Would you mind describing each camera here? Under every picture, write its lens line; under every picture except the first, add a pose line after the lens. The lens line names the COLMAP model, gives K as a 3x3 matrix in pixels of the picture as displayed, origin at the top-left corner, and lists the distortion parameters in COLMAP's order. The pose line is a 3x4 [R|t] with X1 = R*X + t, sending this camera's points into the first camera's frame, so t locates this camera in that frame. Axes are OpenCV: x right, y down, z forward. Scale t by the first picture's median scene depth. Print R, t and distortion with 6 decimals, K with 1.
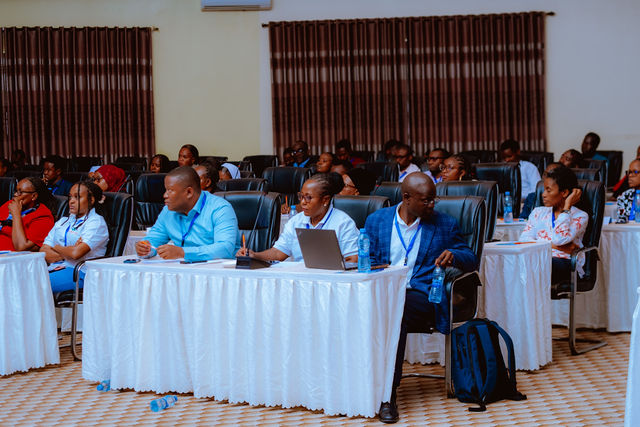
lens RADIAL K [[1520.5, 0, 307.2], [0, 1520.5, 212.2], [0, 0, 1]] dist [0.032784, -0.802015]
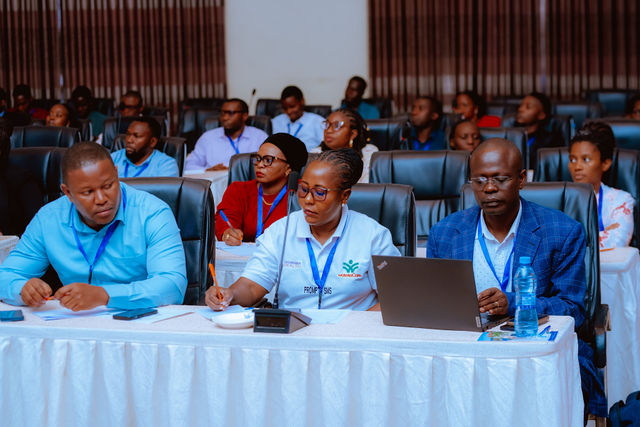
lens RADIAL K [[1520.5, 0, 307.2], [0, 1520.5, 212.2], [0, 0, 1]] dist [0.032784, -0.802015]
pose [[0.944997, -0.029175, 0.325776, -0.079970], [0.016458, 0.998994, 0.041724, -0.011003], [-0.326665, -0.034068, 0.944526, 0.186365]]
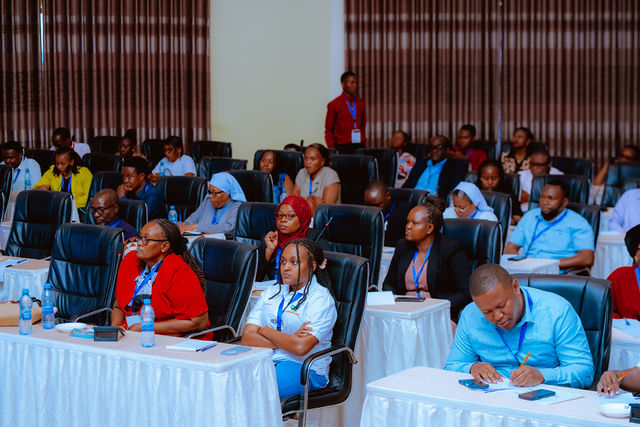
lens RADIAL K [[1520.5, 0, 307.2], [0, 1520.5, 212.2], [0, 0, 1]] dist [0.032784, -0.802015]
pose [[0.998739, 0.019021, 0.046451, -0.086977], [-0.021180, 0.998697, 0.046438, -0.032825], [-0.045507, -0.047363, 0.997841, 0.130737]]
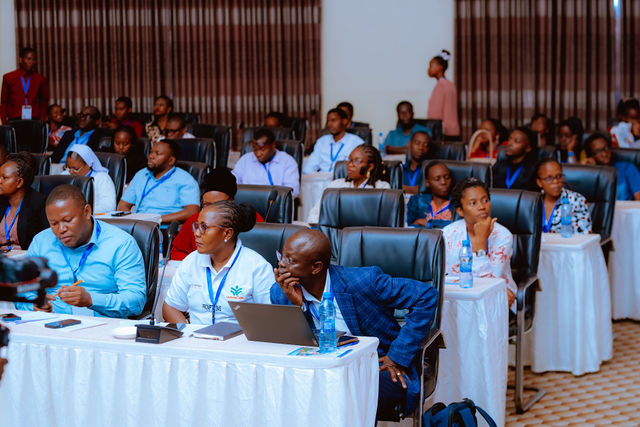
lens RADIAL K [[1520.5, 0, 307.2], [0, 1520.5, 212.2], [0, 0, 1]] dist [0.032784, -0.802015]
pose [[0.977434, -0.008915, 0.211052, -0.046560], [-0.001845, 0.998711, 0.050732, -0.023949], [-0.211232, -0.049976, 0.976157, 0.107390]]
